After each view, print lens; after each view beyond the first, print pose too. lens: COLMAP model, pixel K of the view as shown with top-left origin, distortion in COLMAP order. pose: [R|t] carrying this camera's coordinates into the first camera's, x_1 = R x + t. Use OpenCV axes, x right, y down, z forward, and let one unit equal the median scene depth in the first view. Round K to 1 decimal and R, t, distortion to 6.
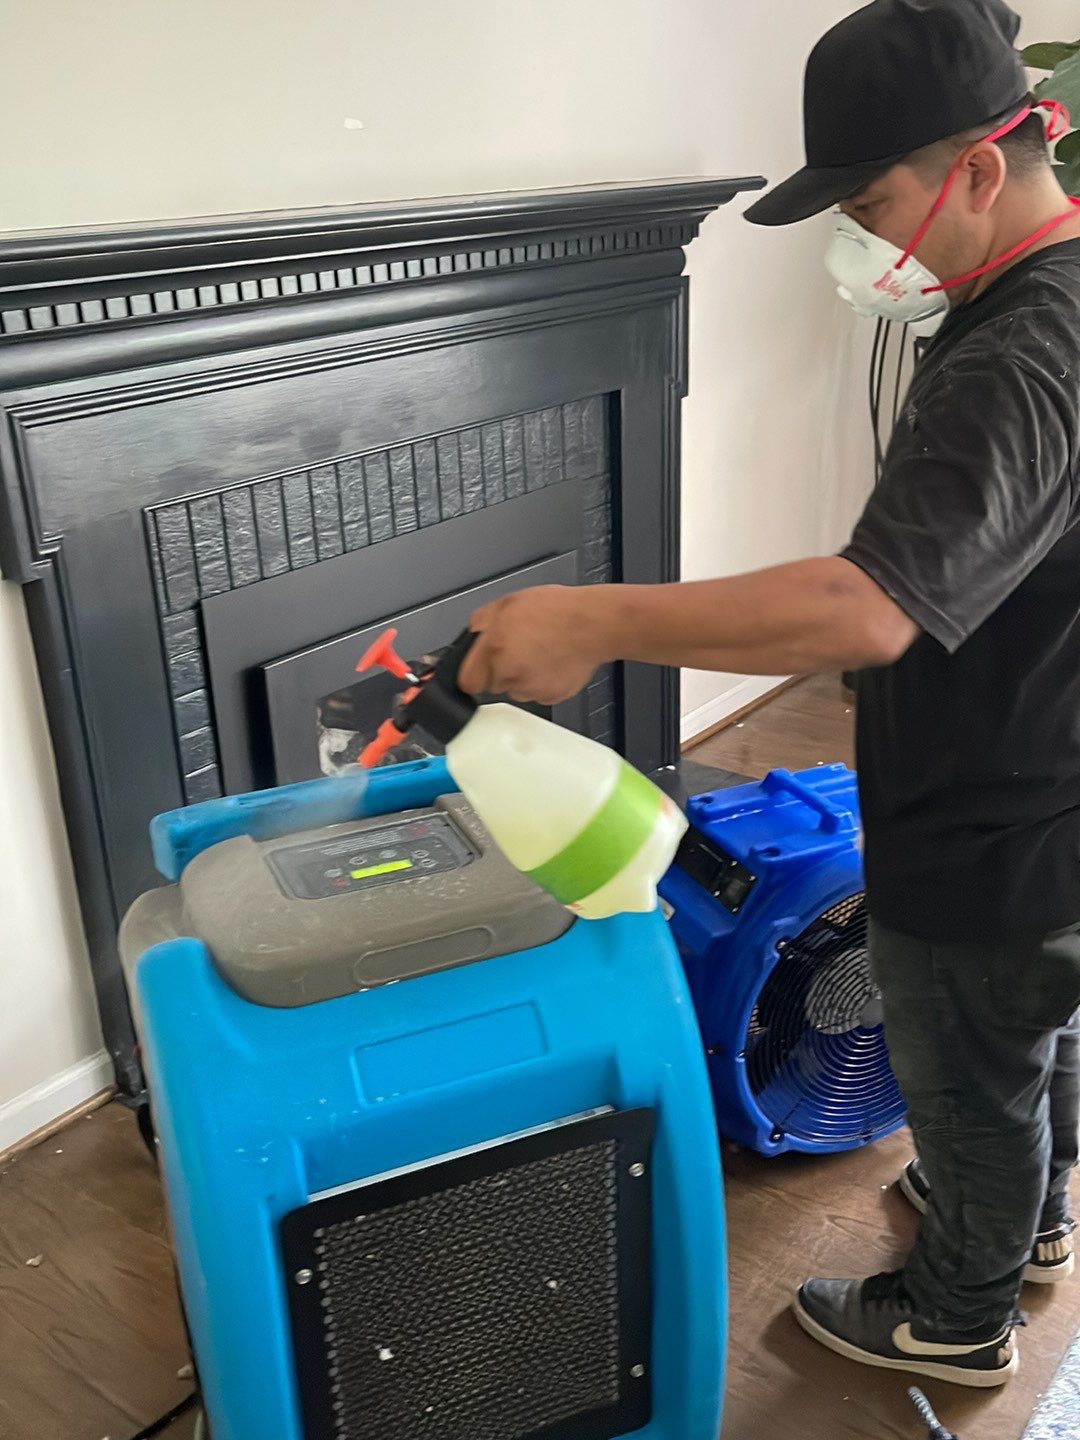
lens RADIAL K [[1407.9, 0, 540.0], [0, 1407.9, 720.0], [0, 0, 1]] dist [0.099203, -0.393936]
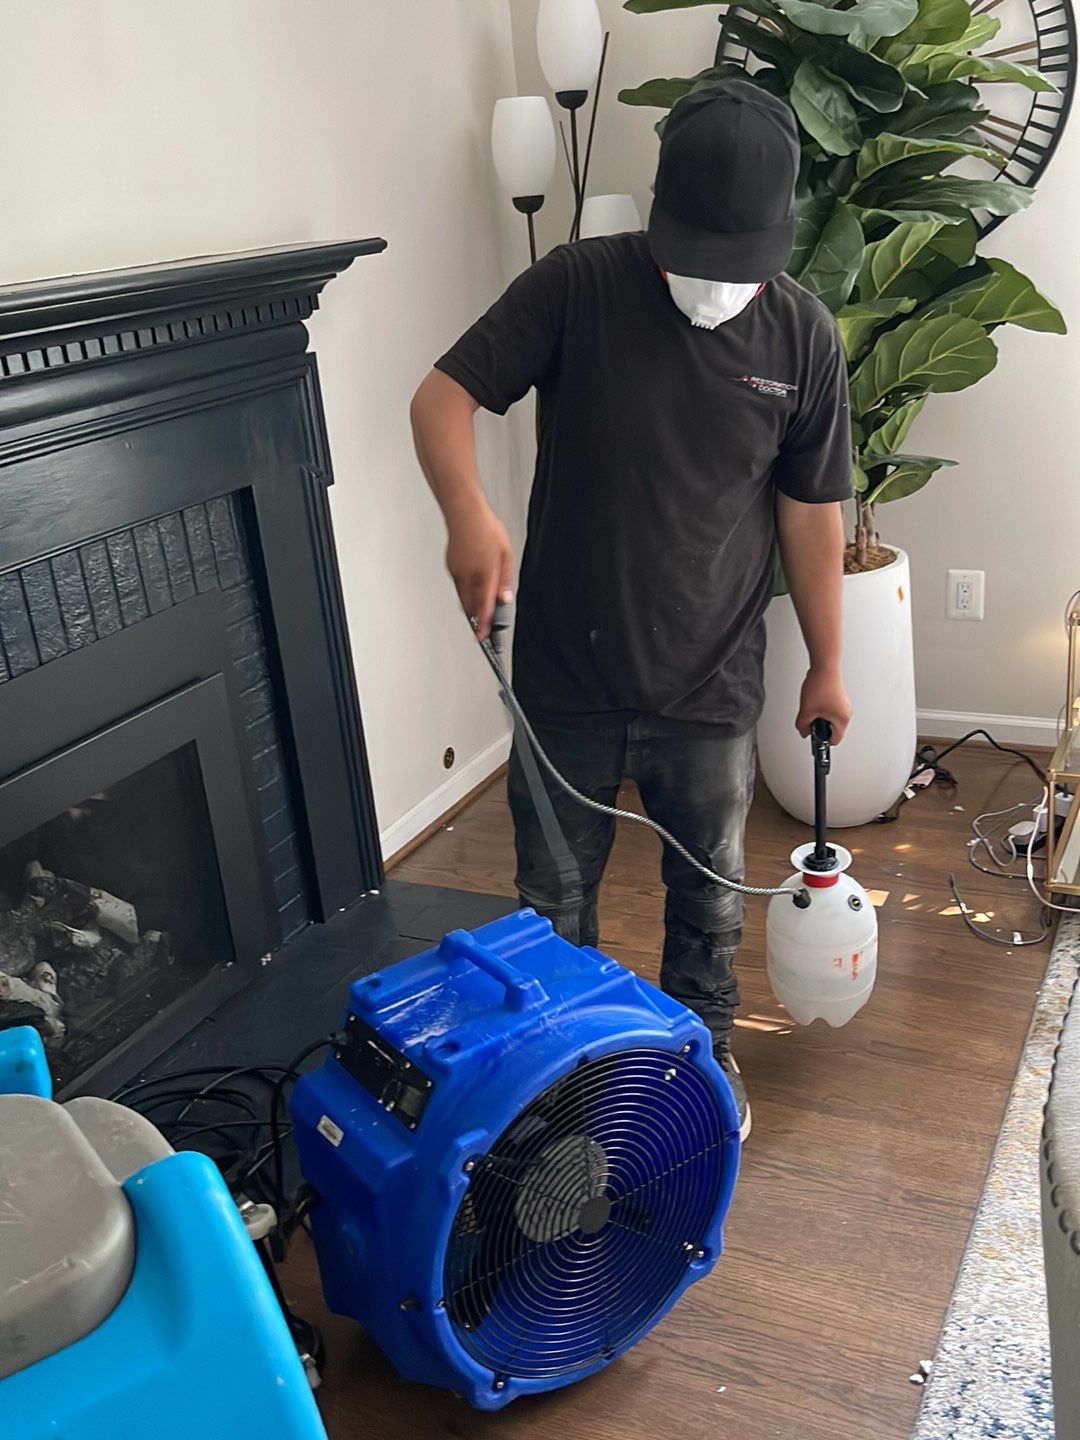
lens RADIAL K [[1416.5, 0, 540.0], [0, 1416.5, 720.0], [0, 0, 1]] dist [0.000882, 0.002568]
pose [[0.977792, -0.120669, 0.171356, 0.063944], [0.126829, 0.991599, -0.025430, -0.044424], [-0.166847, 0.046598, 0.984881, 0.111050]]
